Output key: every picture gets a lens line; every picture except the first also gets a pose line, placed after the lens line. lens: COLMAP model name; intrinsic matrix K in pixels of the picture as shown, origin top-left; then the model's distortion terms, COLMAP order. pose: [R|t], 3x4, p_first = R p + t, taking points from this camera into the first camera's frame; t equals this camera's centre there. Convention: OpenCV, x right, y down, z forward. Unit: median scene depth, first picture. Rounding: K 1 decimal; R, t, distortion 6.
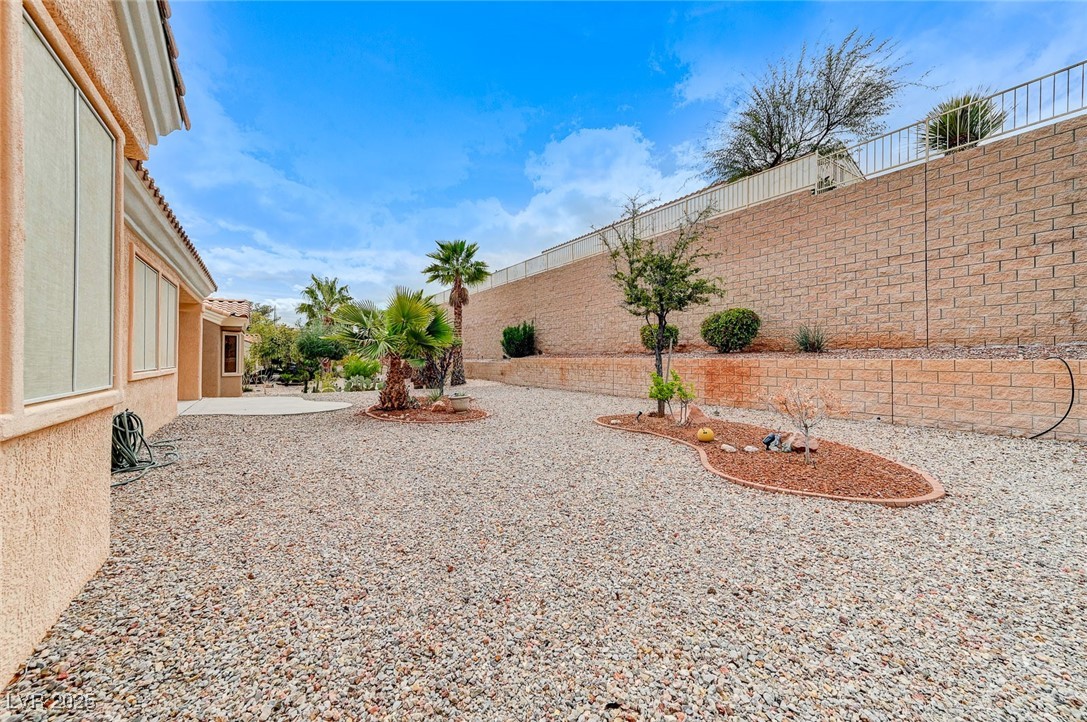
lens RADIAL K [[425.1, 0, 543.1], [0, 425.1, 362.8], [0, 0, 1]] dist [0.017640, 0.000067]
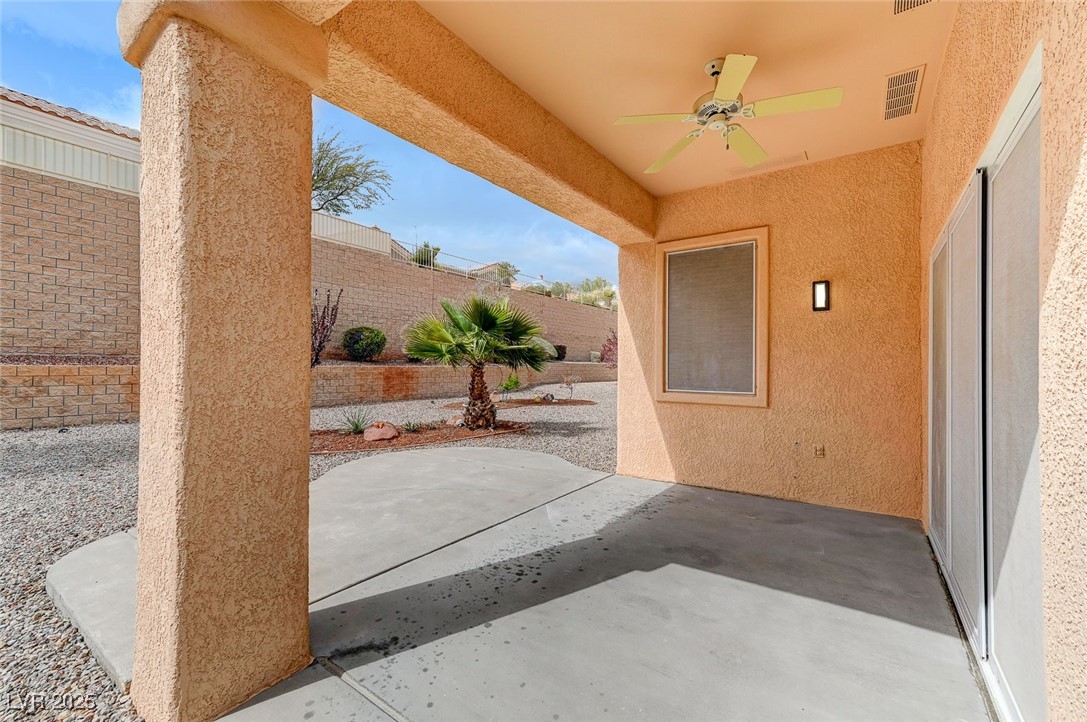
lens RADIAL K [[455.7, 0, 543.5], [0, 455.7, 364.7], [0, 0, 1]] dist [0.004329, 0.000371]
pose [[-0.362046, -0.011659, 0.932087, -0.856005], [-0.005130, 0.999932, 0.010515, -0.025286], [-0.932146, -0.000975, -0.362081, 0.821253]]
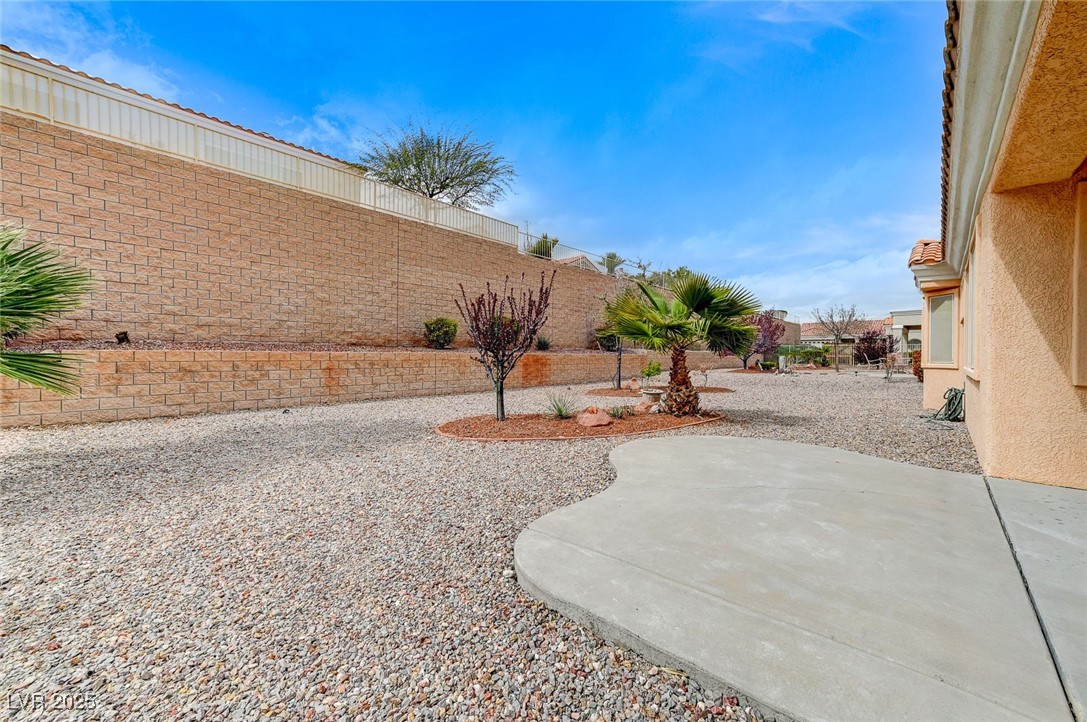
lens RADIAL K [[425.1, 0, 539.0], [0, 425.1, 360.0], [0, 0, 1]] dist [0.017640, 0.000067]
pose [[-0.234287, -0.021264, 0.971935, -0.734033], [0.000050, 0.999761, 0.021884, -0.014799], [-0.972167, 0.005175, -0.234230, 0.990088]]
